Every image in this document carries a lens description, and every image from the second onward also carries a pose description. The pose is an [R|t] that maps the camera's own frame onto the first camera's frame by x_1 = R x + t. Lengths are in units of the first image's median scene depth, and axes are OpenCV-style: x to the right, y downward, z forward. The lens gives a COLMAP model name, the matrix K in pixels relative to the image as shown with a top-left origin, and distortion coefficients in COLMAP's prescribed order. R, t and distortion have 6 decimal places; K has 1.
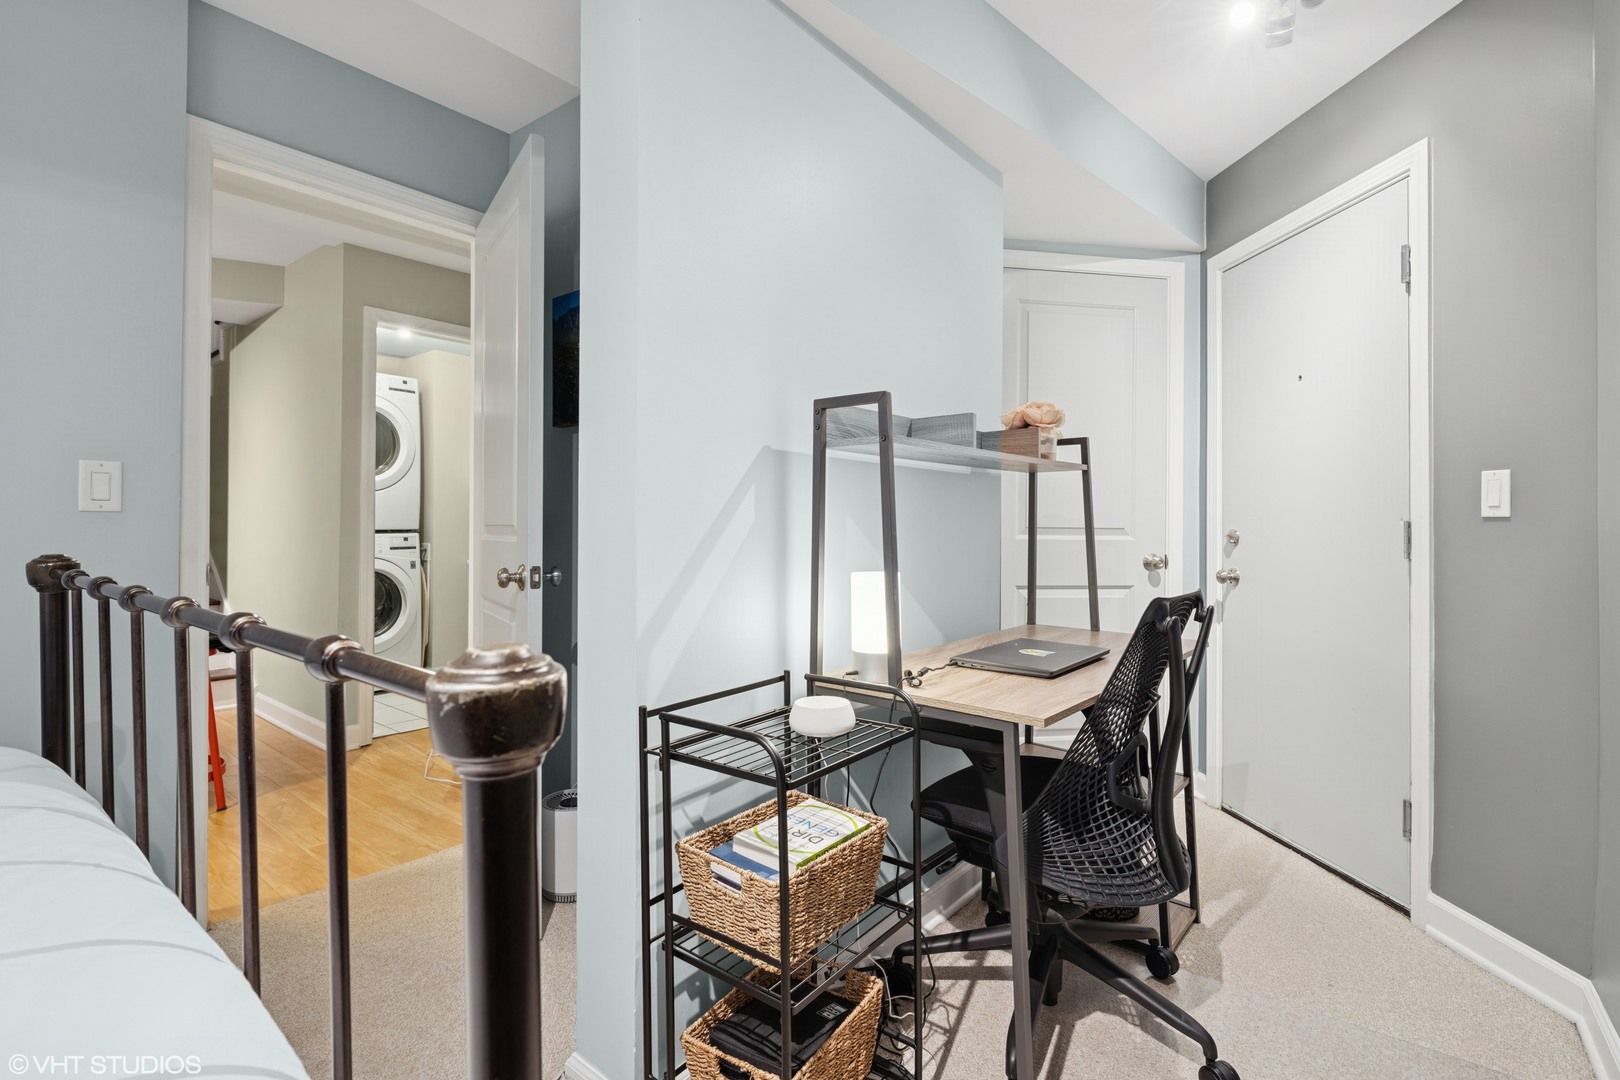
lens RADIAL K [[770.2, 0, 809.5], [0, 770.2, 530.8], [0, 0, 1]] dist [0.004031, 0.000231]
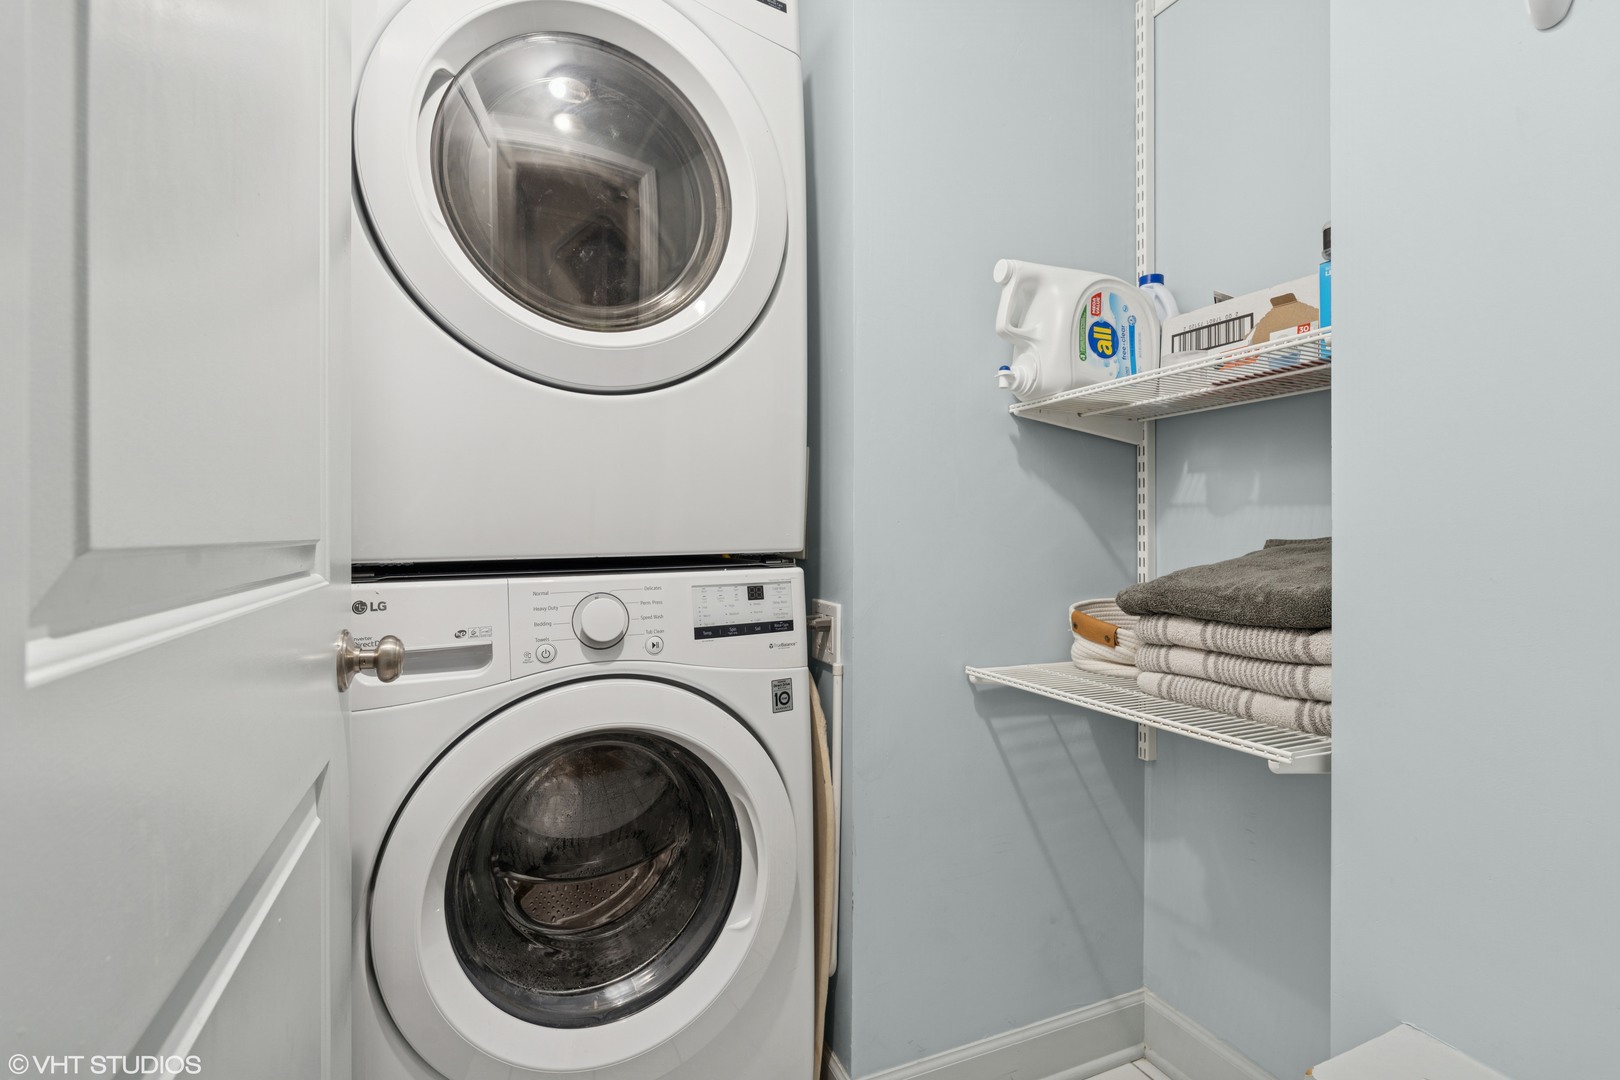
lens RADIAL K [[770.2, 0, 808.5], [0, 770.2, 536.7], [0, 0, 1]] dist [0.004031, 0.000231]
pose [[0.883676, -0.005700, -0.468064, -0.385278], [0.005975, 0.999982, -0.000895, -0.006767], [0.468061, -0.002006, 0.883694, 0.775141]]
